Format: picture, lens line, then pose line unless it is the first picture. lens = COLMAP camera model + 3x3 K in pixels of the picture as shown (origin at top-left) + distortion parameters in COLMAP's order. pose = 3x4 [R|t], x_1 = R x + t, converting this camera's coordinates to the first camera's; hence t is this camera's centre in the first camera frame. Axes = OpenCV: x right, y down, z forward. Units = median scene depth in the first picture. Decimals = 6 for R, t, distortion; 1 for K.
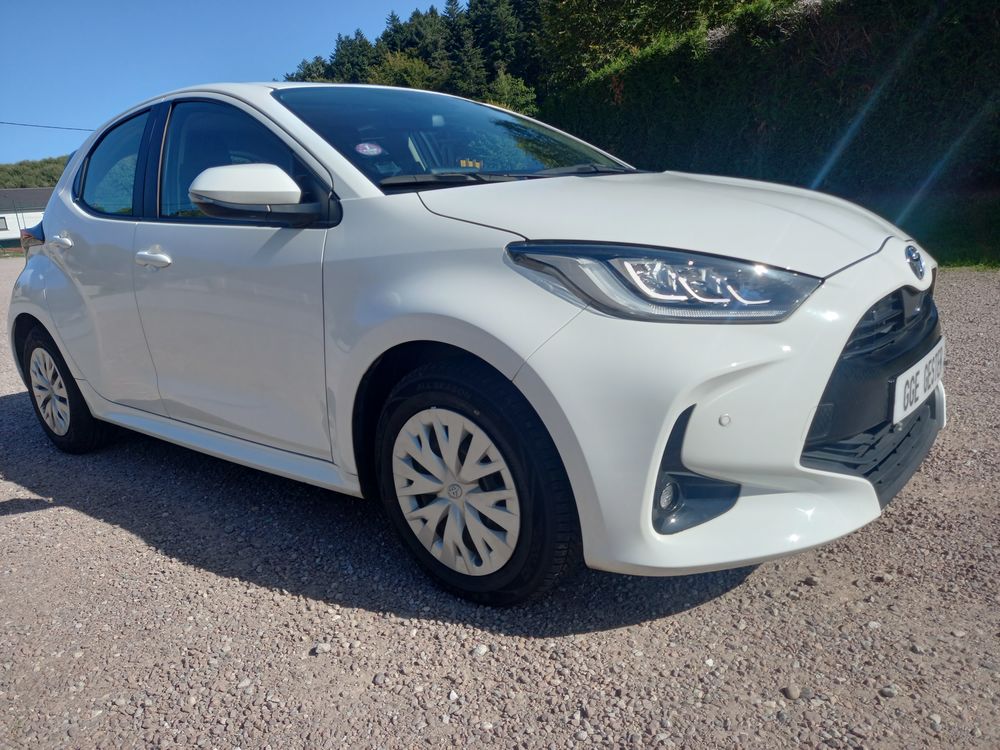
lens RADIAL K [[731.6, 0, 503.1], [0, 731.6, 372.7], [0, 0, 1]] dist [0.046345, -0.025755]
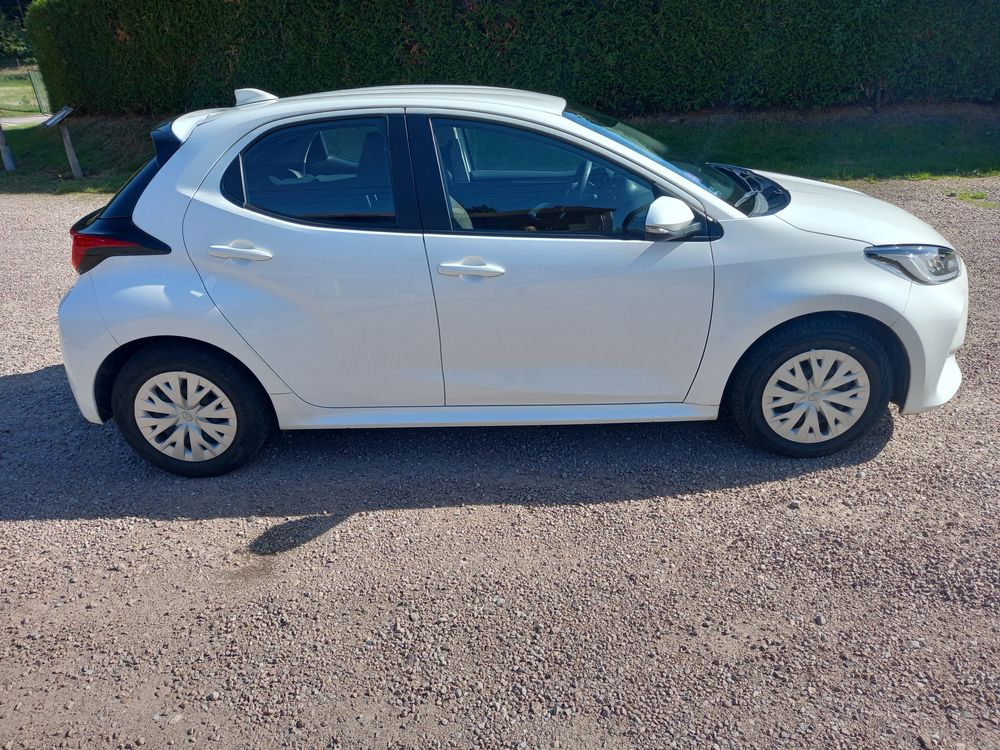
lens RADIAL K [[731.6, 0, 504.1], [0, 731.6, 375.8], [0, 0, 1]] dist [0.046345, -0.025755]
pose [[0.775580, -0.209663, 0.595414, -1.575270], [0.116926, 0.974623, 0.190887, -0.283146], [-0.620326, -0.078428, 0.780413, 0.127699]]
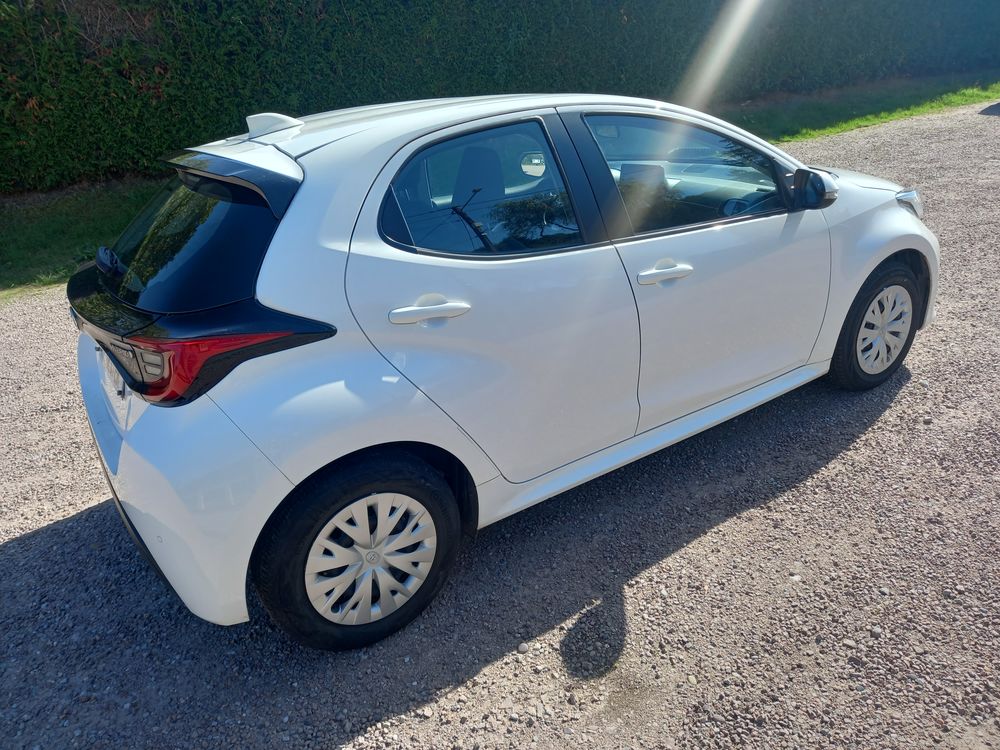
lens RADIAL K [[731.6, 0, 501.9], [0, 731.6, 379.8], [0, 0, 1]] dist [0.046345, -0.025755]
pose [[0.284672, -0.324211, 0.902136, -2.076016], [0.281892, 0.927776, 0.244474, -0.456048], [-0.916242, 0.184710, 0.355504, 1.216134]]
